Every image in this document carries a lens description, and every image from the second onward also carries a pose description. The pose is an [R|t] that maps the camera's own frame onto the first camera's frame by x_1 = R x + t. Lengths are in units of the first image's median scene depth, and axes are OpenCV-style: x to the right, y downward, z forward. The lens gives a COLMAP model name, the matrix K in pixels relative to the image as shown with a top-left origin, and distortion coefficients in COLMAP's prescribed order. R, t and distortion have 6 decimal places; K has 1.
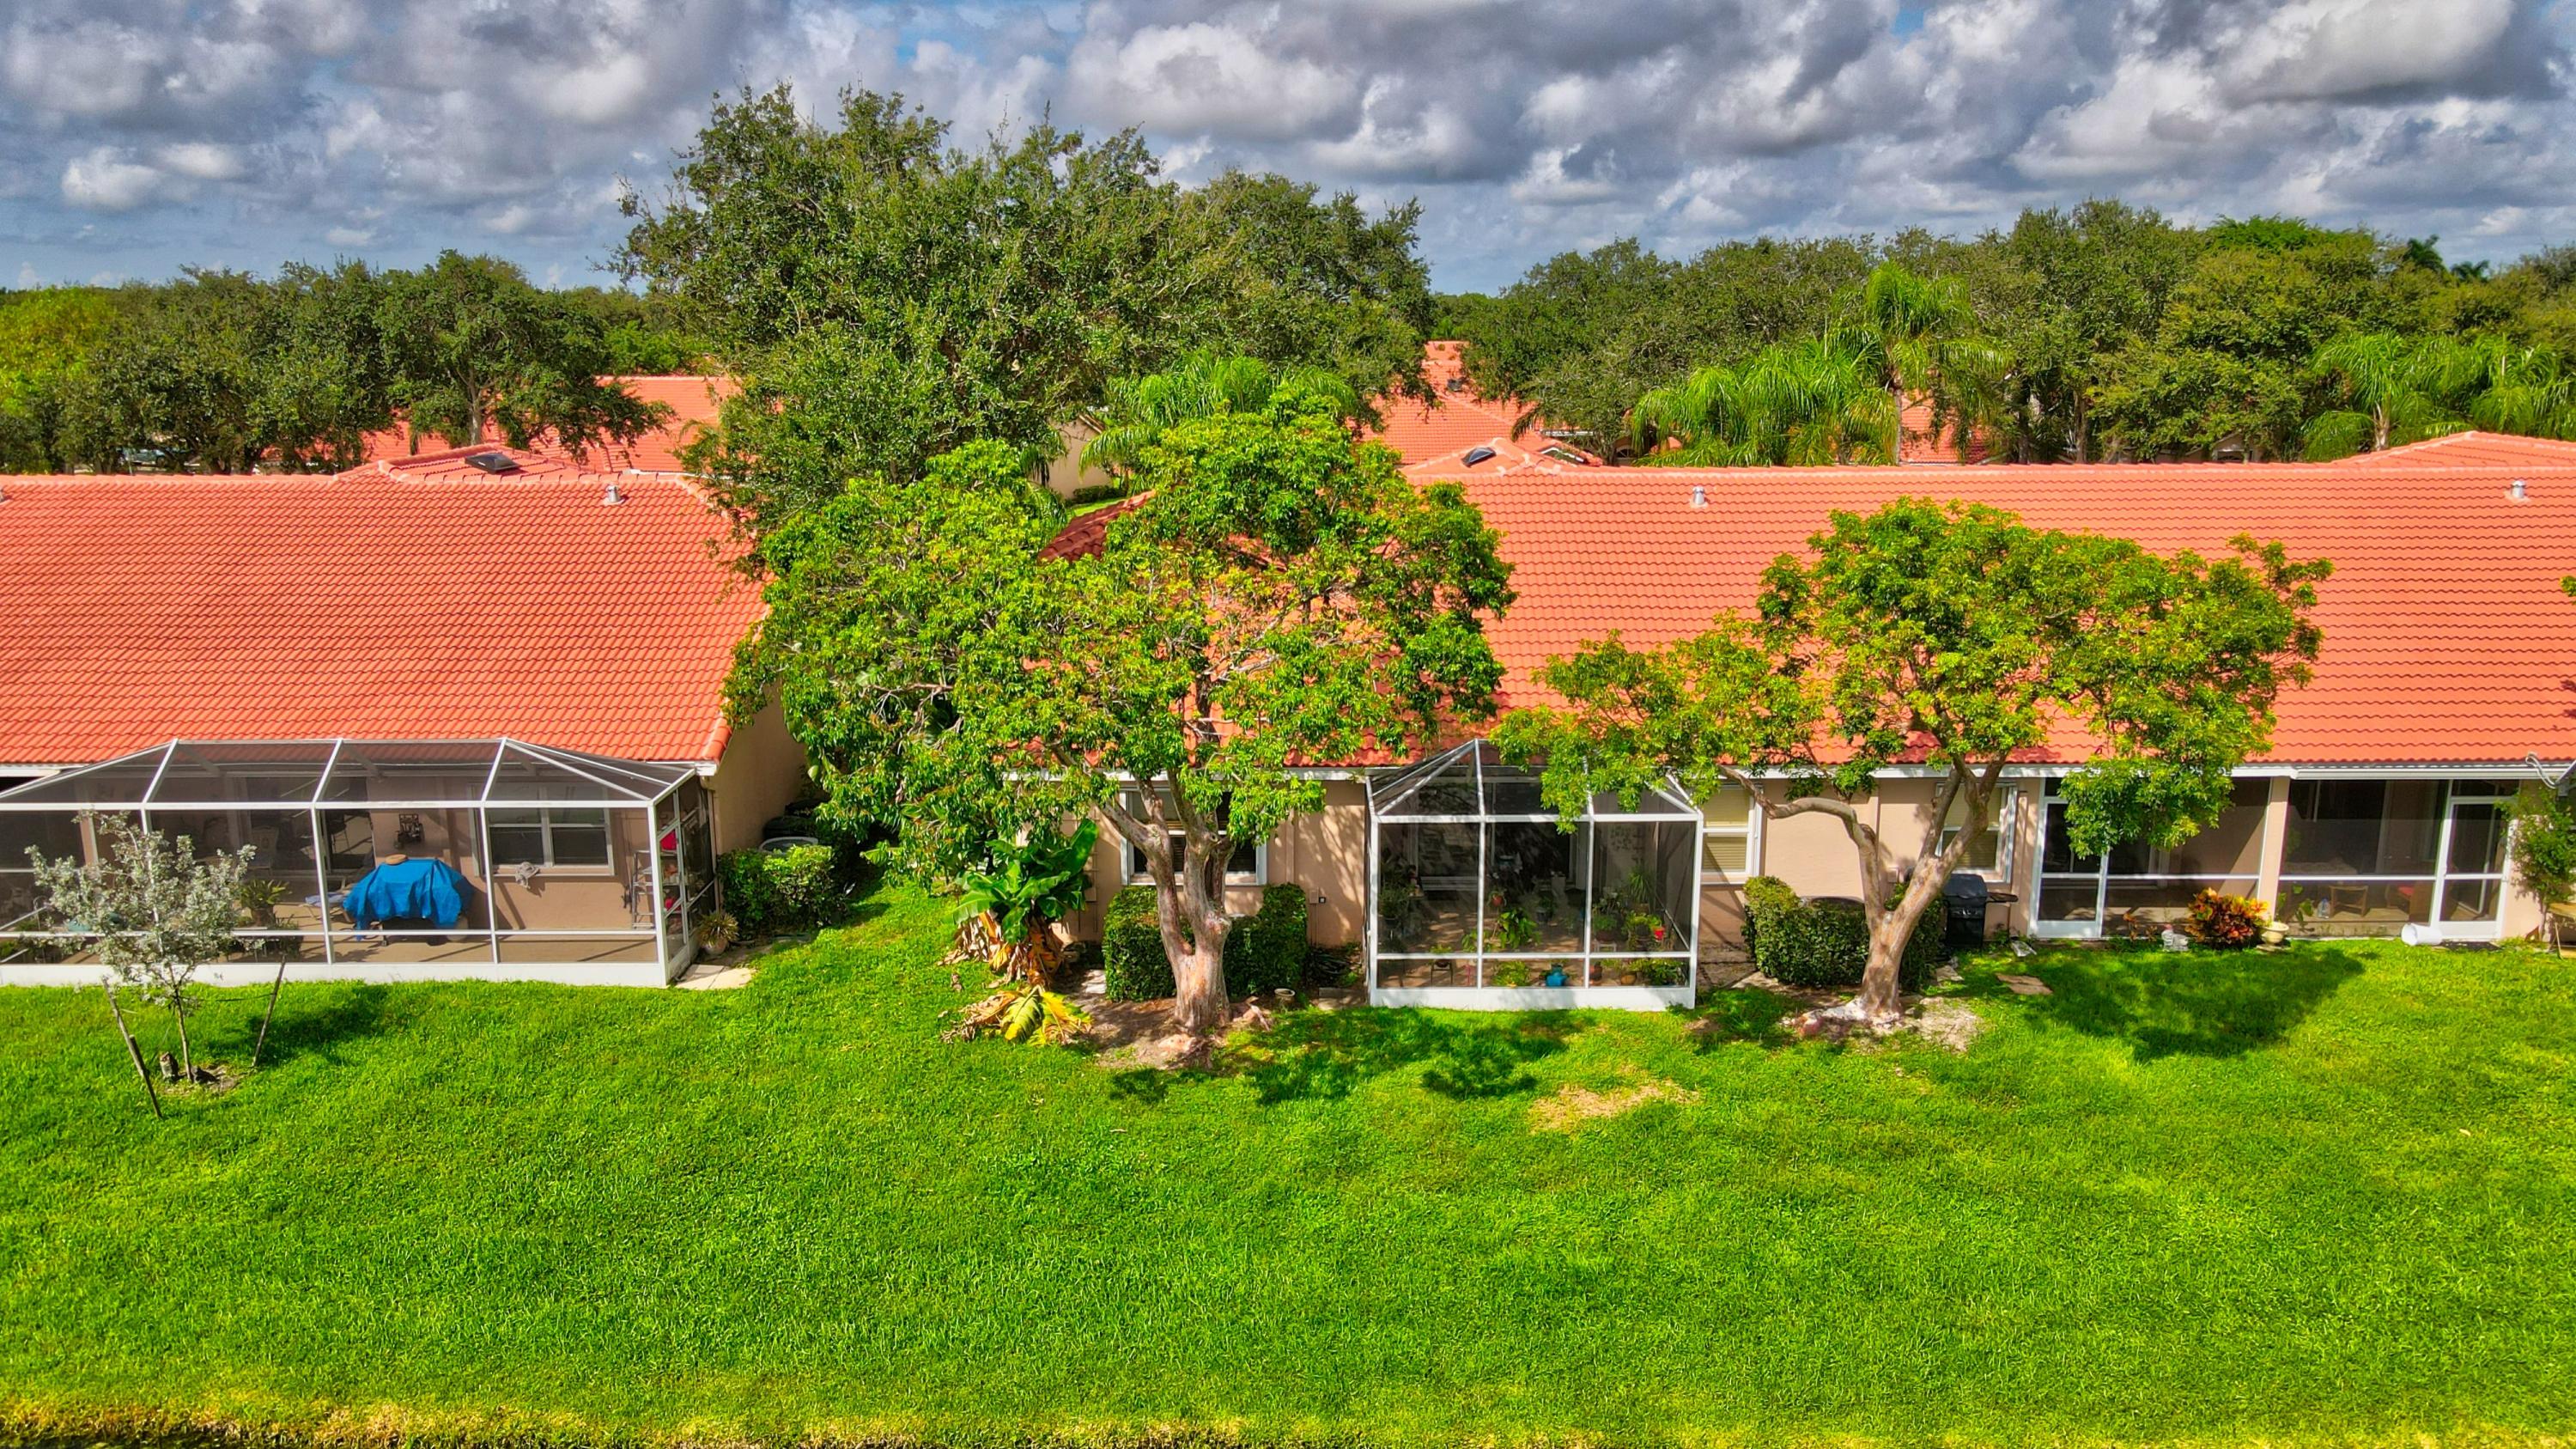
lens RADIAL K [[1900.7, 0, 1288.0], [0, 1900.7, 724.5], [0, 0, 1]] dist [-0.012940, 0.047926]
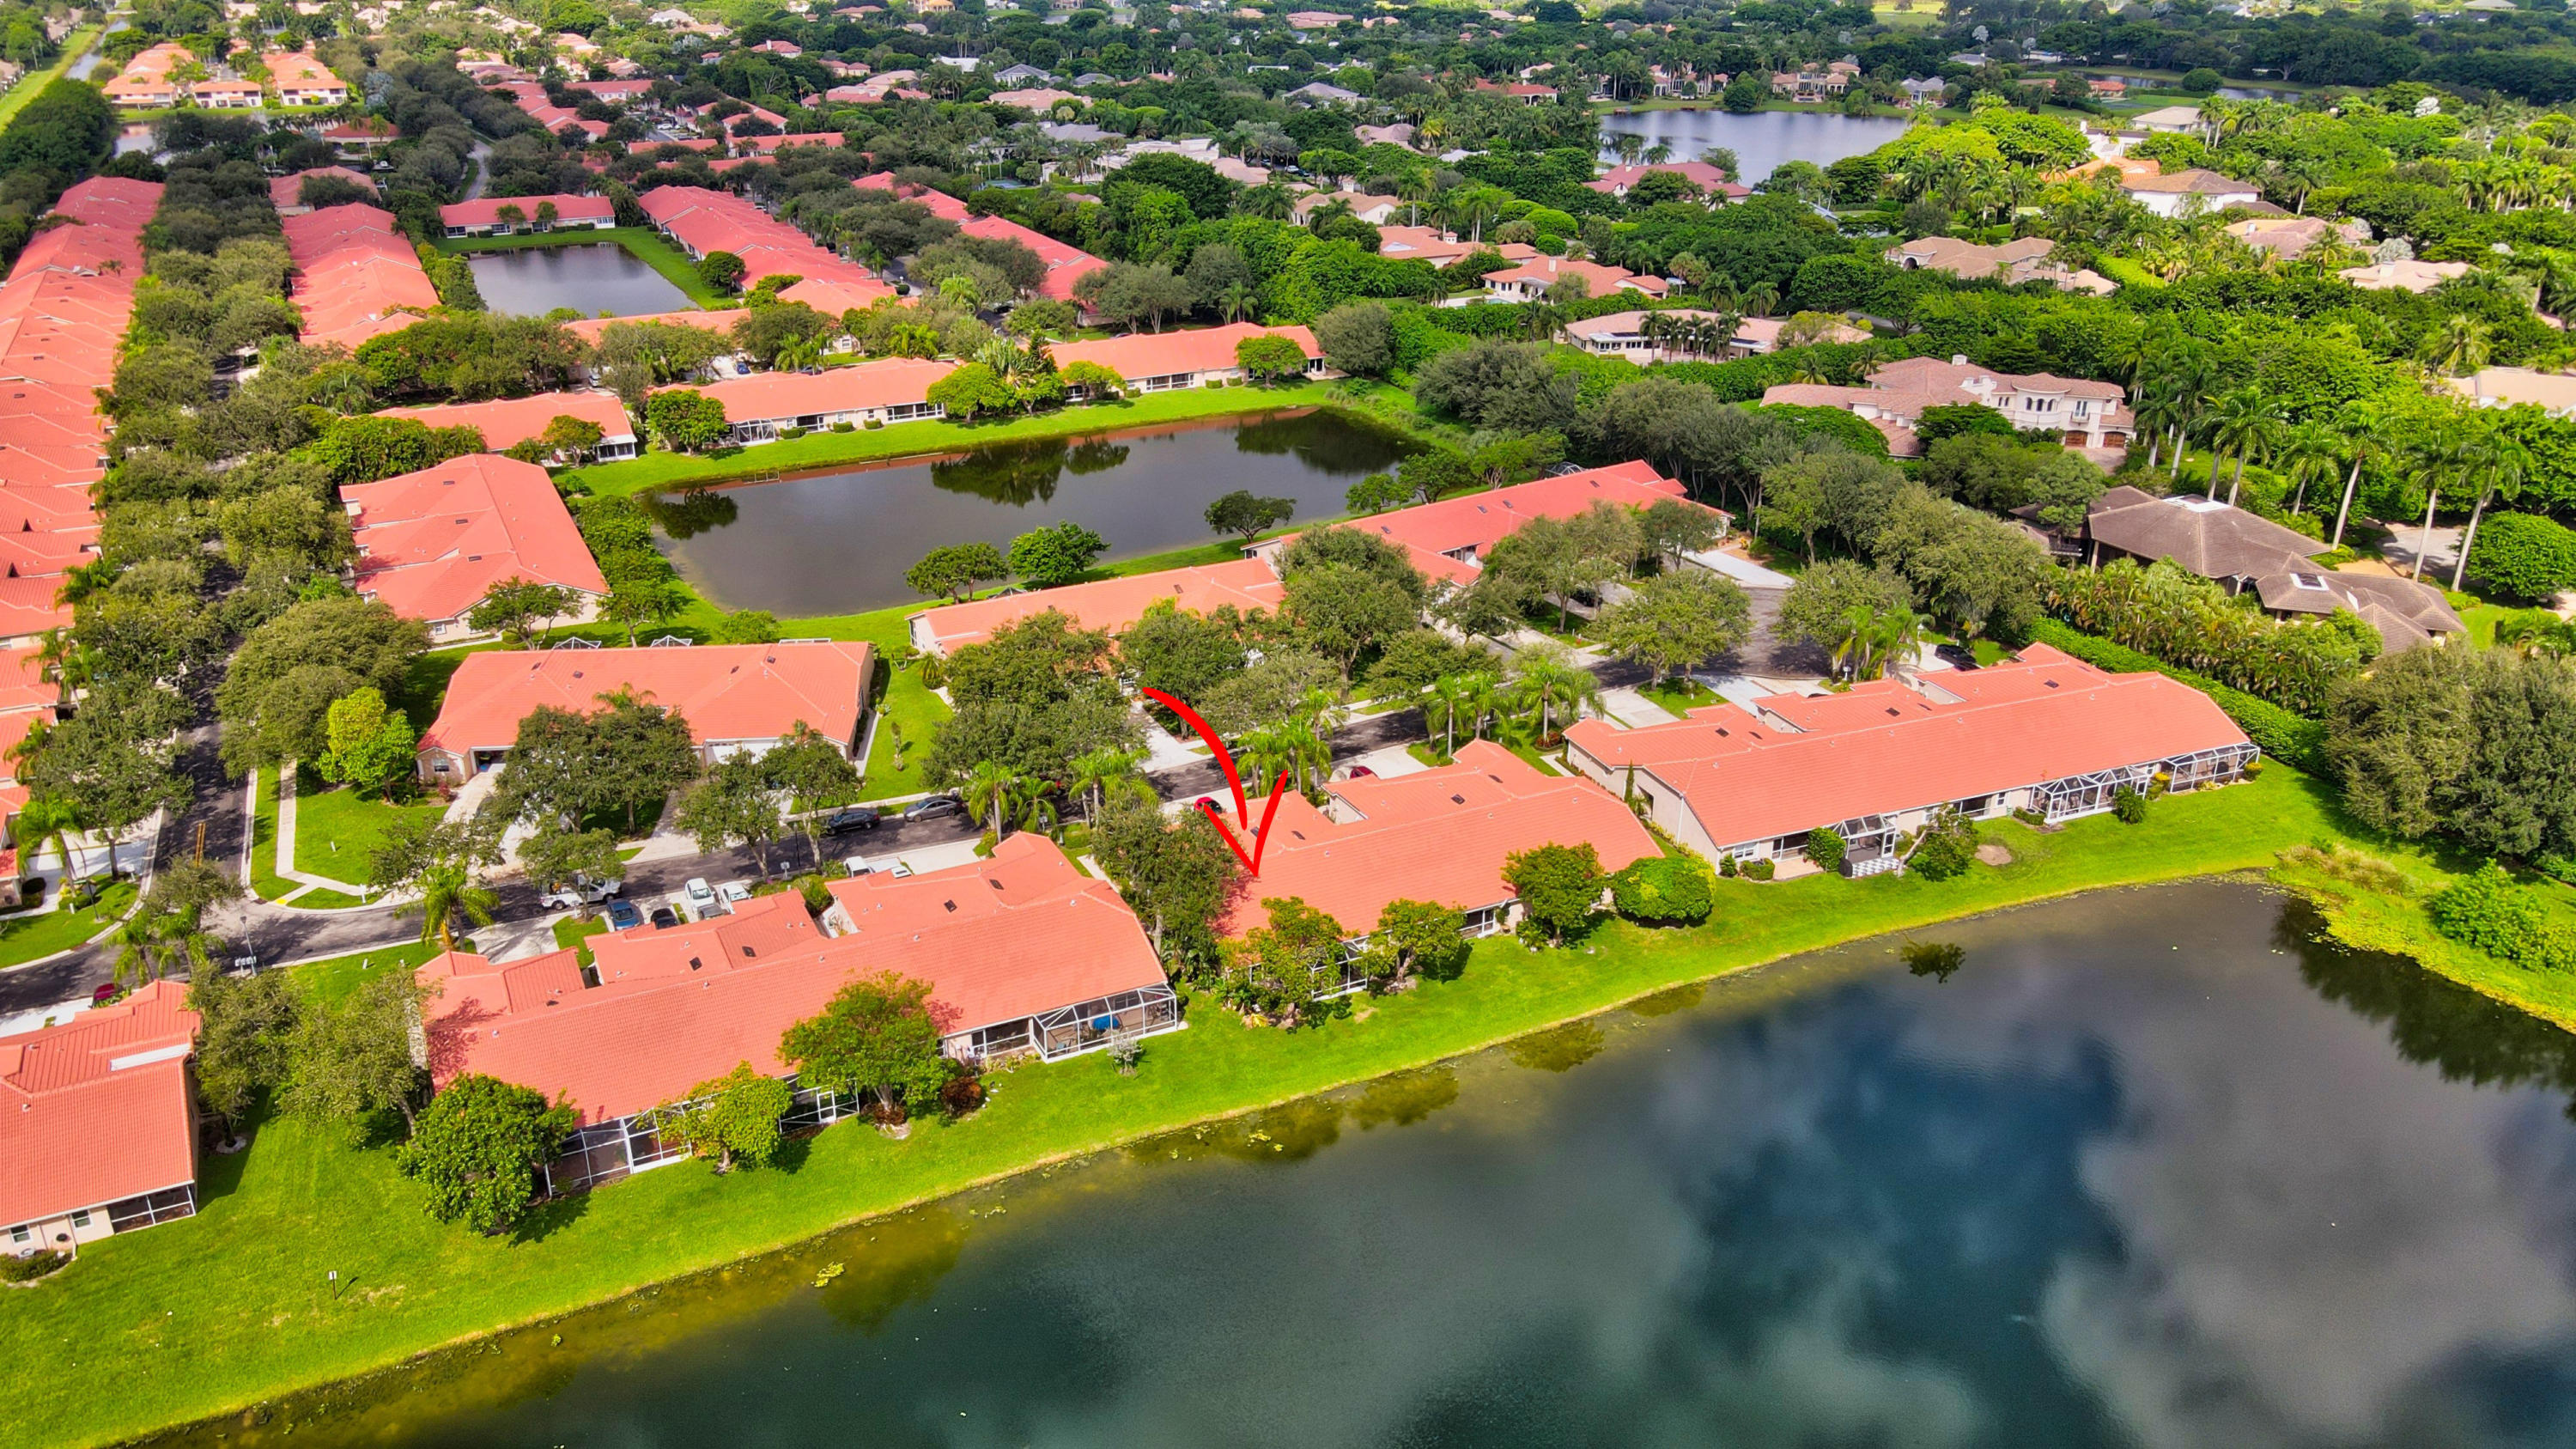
lens RADIAL K [[1885.9, 0, 1263.3], [0, 1885.9, 725.5], [0, 0, 1]] dist [-0.006250, 0.055629]
pose [[0.893690, -0.173953, 0.413592, -2.178826], [0.089549, 0.972393, 0.215483, -1.794399], [-0.439658, -0.155538, 0.884595, -3.550547]]
